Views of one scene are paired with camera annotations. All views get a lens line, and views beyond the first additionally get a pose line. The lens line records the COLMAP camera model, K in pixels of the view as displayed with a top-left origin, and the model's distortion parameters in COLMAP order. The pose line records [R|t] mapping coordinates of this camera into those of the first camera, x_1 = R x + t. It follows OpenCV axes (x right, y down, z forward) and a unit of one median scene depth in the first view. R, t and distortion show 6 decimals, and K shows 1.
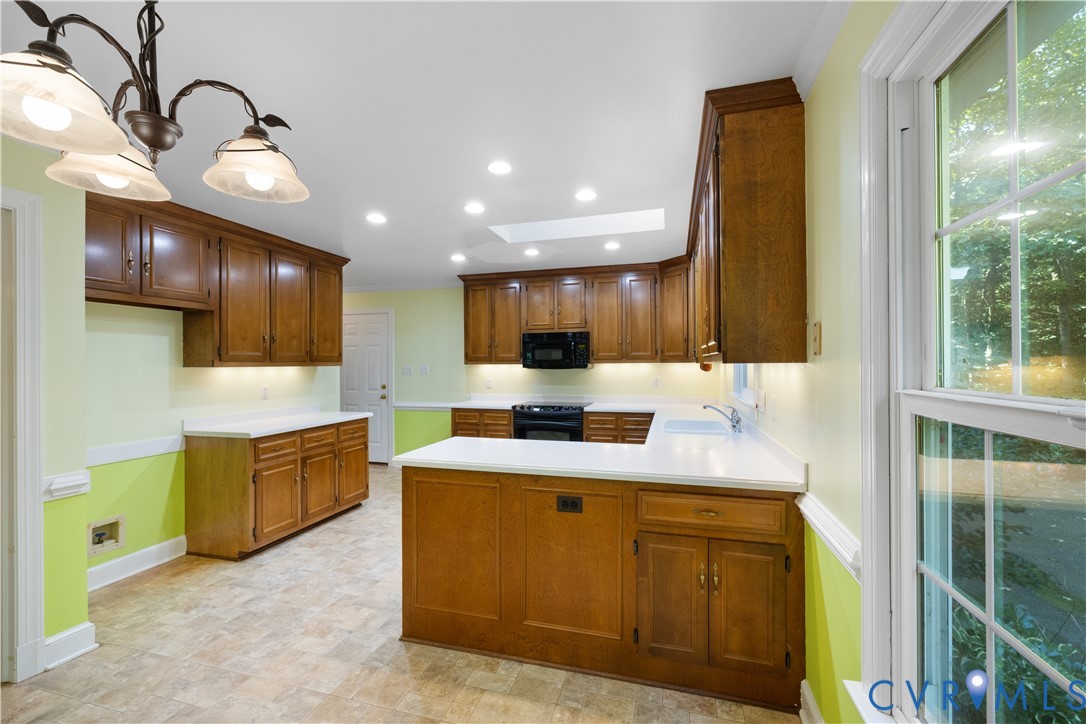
lens RADIAL K [[454.3, 0, 541.6], [0, 454.3, 361.7], [0, 0, 1]] dist [-0.001476, -0.000142]
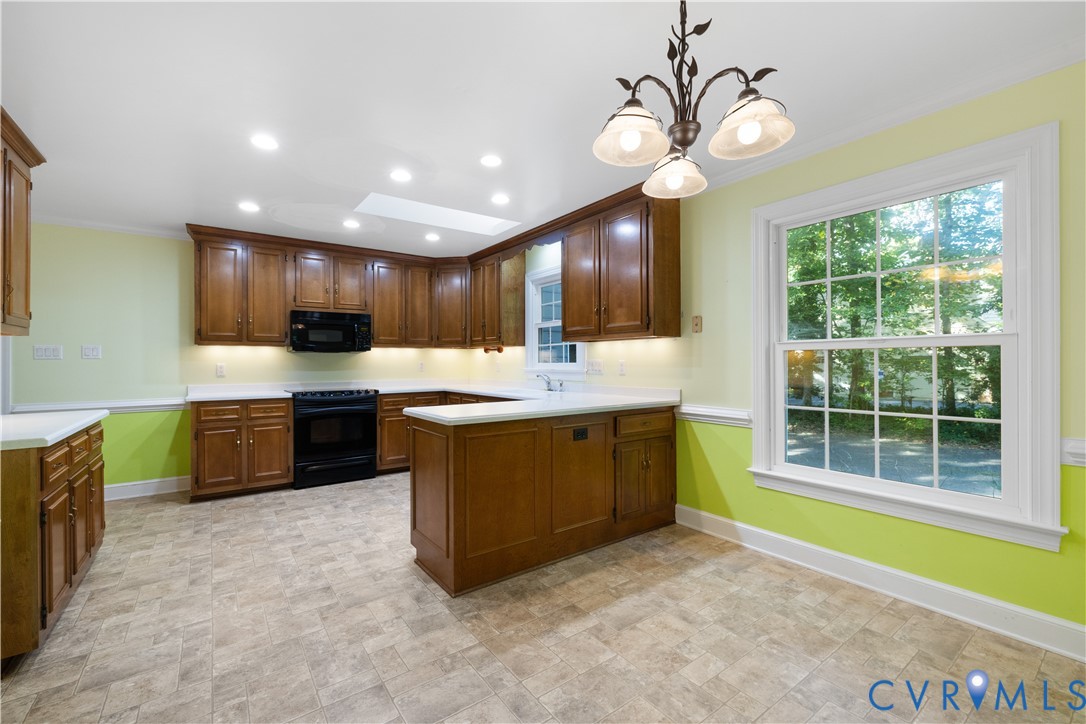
lens RADIAL K [[454.3, 0, 545.6], [0, 454.3, 362.4], [0, 0, 1]] dist [-0.001476, -0.000142]
pose [[0.609190, 0.002506, 0.793020, -0.839248], [-0.001683, 0.999997, -0.001867, 0.073672], [-0.793022, -0.000197, 0.609192, 0.183474]]
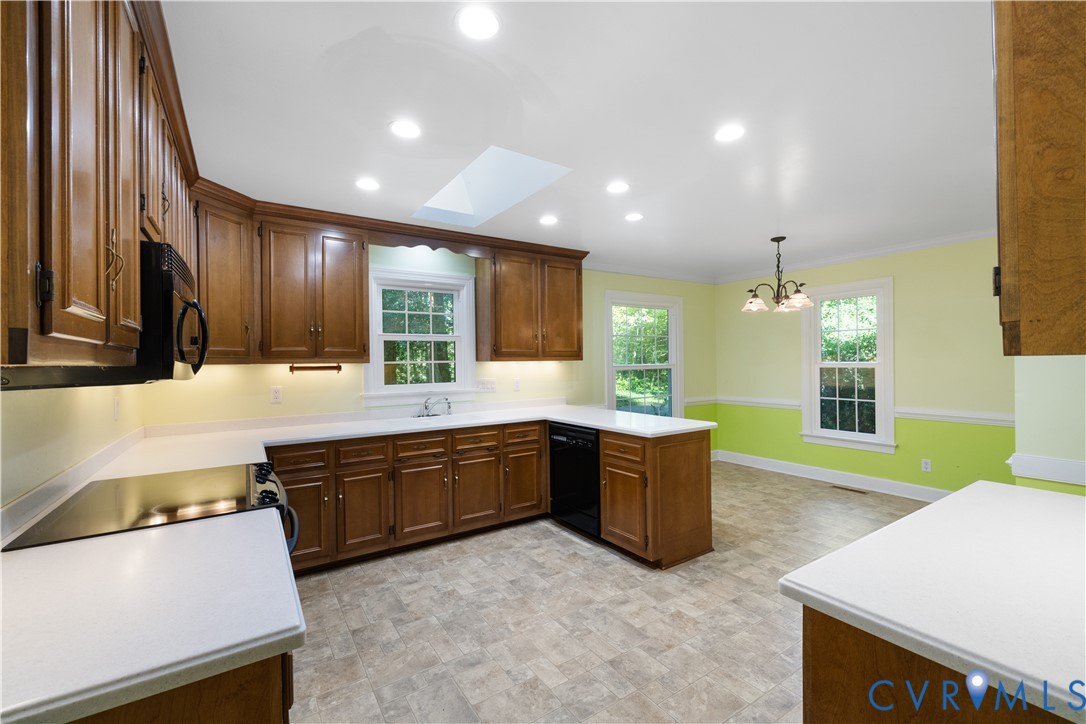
lens RADIAL K [[454.3, 0, 540.5], [0, 454.3, 363.1], [0, 0, 1]] dist [-0.001476, -0.000142]
pose [[-0.757098, 0.016540, 0.653092, -0.710216], [0.016759, 0.999842, -0.005893, 0.020766], [-0.653087, 0.006484, -0.757255, 2.051766]]
